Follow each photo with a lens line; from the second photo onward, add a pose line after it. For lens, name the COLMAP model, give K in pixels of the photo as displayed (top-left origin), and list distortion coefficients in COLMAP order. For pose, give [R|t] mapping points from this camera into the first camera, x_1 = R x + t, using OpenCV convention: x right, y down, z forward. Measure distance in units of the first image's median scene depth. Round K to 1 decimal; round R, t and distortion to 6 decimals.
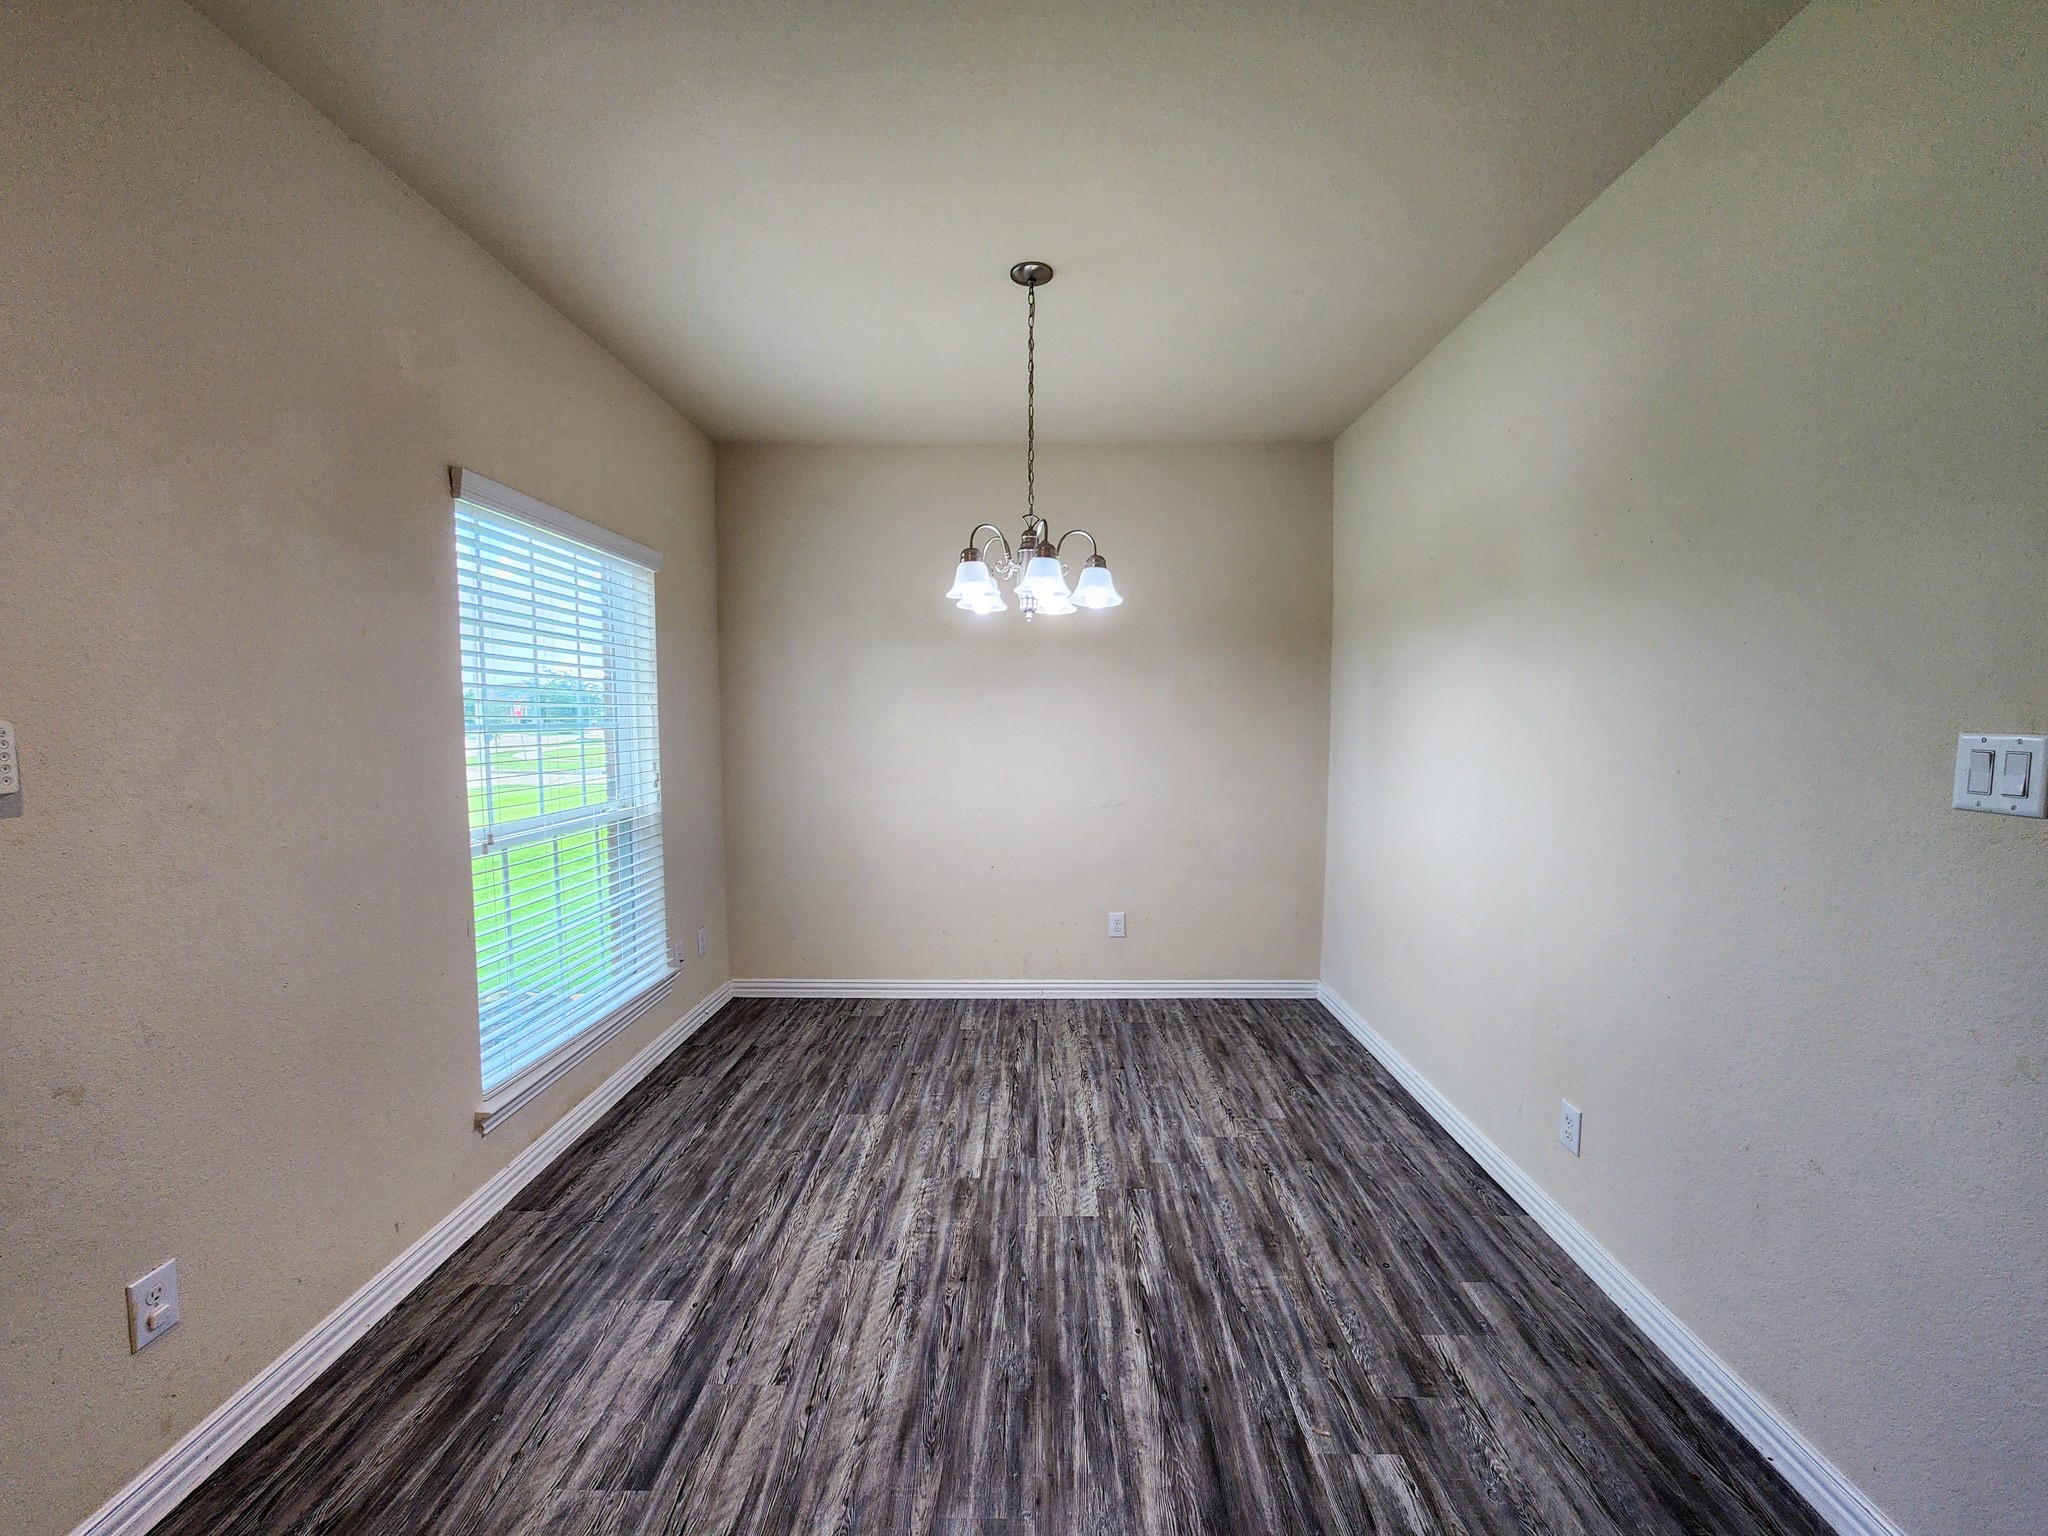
lens RADIAL K [[838.4, 0, 1031.3], [0, 838.4, 772.5], [0, 0, 1]] dist [0.000659, 0.000020]
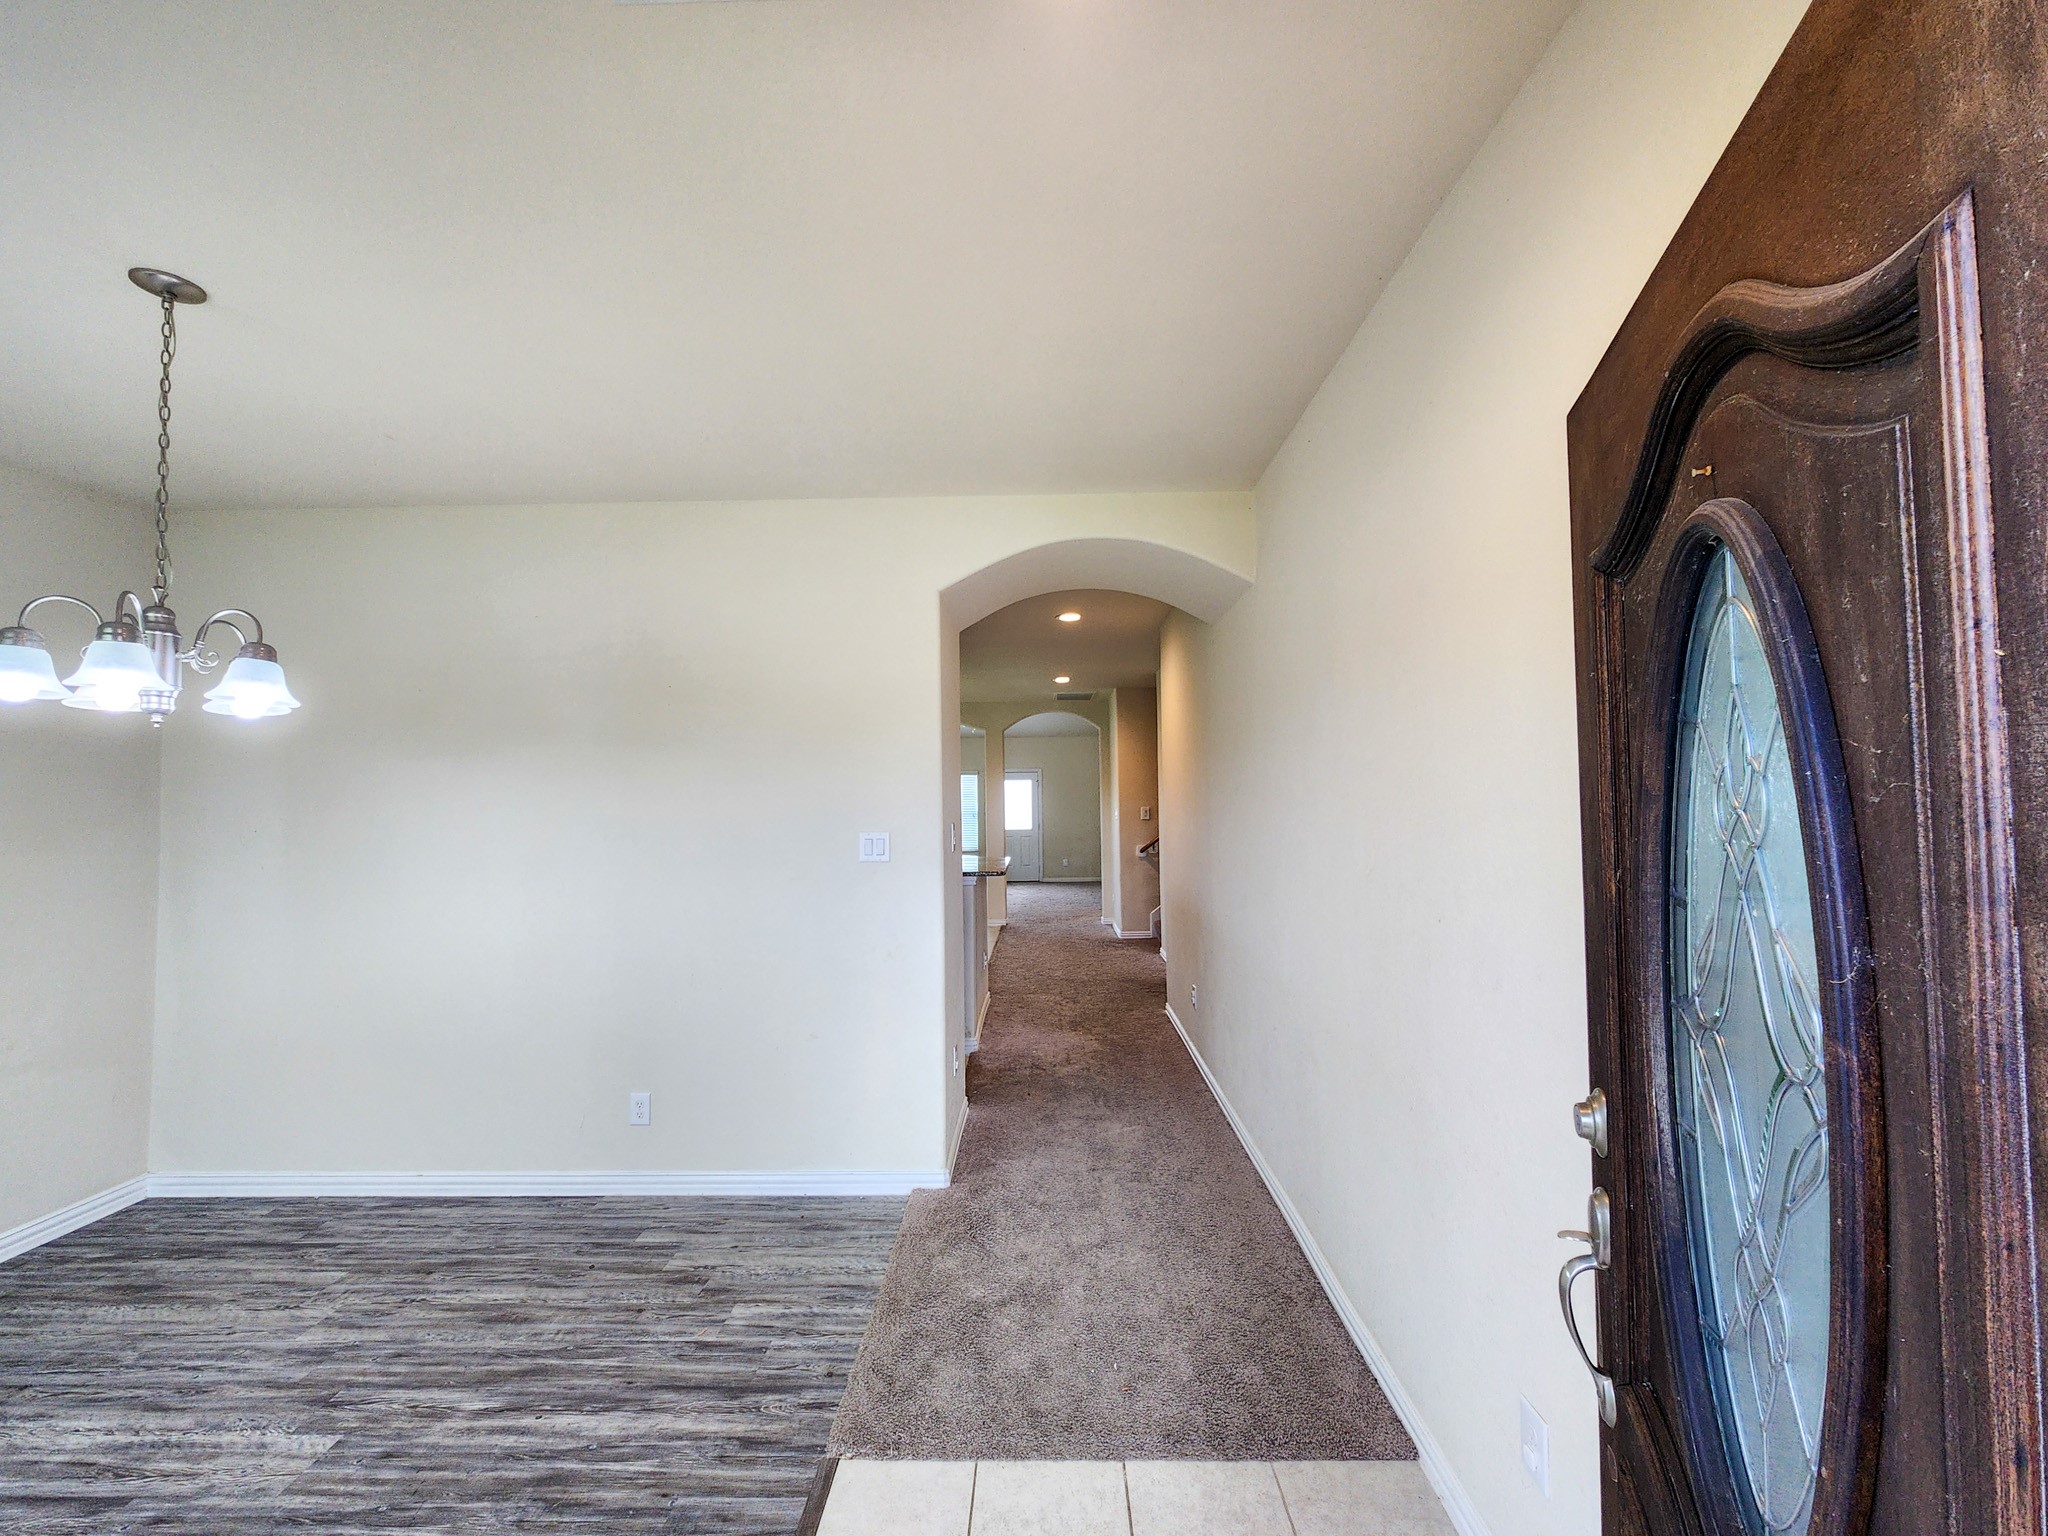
lens RADIAL K [[838.4, 0, 1031.3], [0, 838.4, 772.5], [0, 0, 1]] dist [0.000659, 0.000020]
pose [[0.007133, 0.034374, 0.999384, -0.780746], [0.084465, 0.995817, -0.034854, -0.051492], [-0.996401, 0.084662, 0.004200, 0.241599]]
